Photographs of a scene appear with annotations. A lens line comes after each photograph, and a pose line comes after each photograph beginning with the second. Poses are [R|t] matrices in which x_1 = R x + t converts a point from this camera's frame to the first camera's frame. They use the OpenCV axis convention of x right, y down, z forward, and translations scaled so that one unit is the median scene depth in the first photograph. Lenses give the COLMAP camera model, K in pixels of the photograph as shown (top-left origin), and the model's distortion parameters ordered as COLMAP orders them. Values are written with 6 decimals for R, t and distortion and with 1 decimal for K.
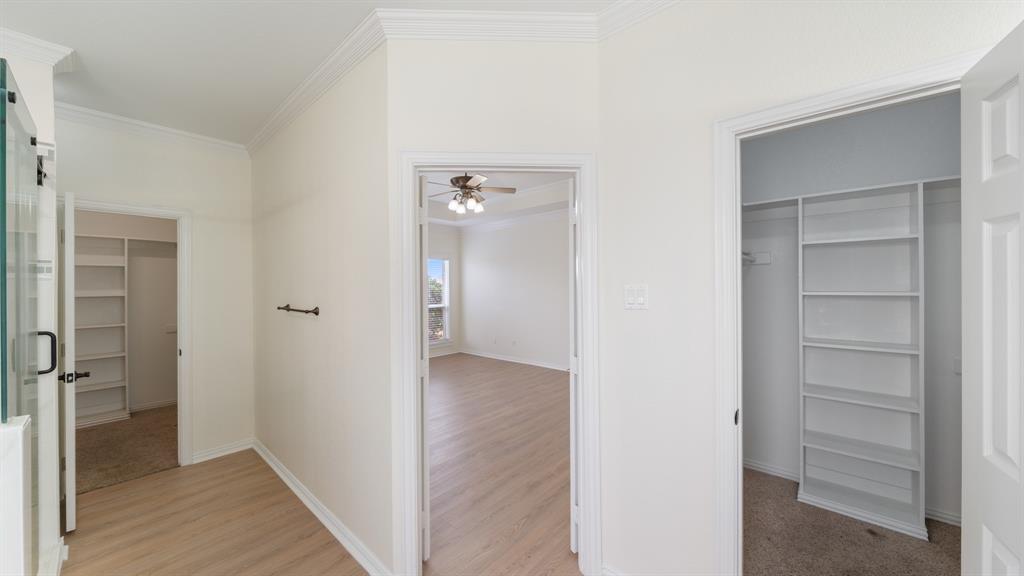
lens RADIAL K [[367.0, 0, 513.3], [0, 367.0, 283.6], [0, 0, 1]] dist [-0.009297, -0.000030]
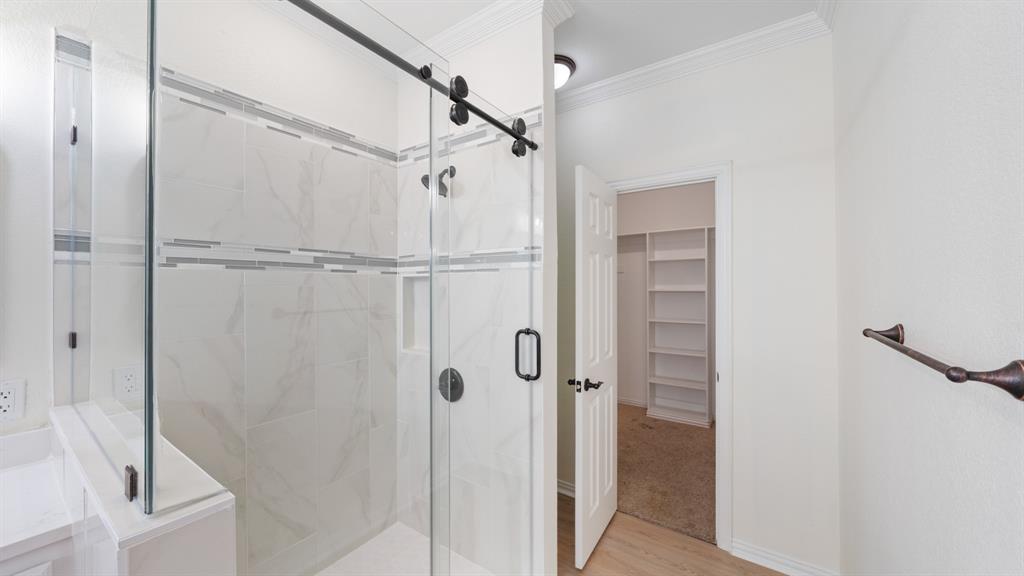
lens RADIAL K [[367.0, 0, 513.3], [0, 367.0, 283.6], [0, 0, 1]] dist [-0.009297, -0.000030]
pose [[0.122350, 0.000782, -0.992487, -0.341241], [0.005687, 0.999983, 0.001489, 0.016844], [0.992471, -0.005826, 0.122344, 0.636508]]
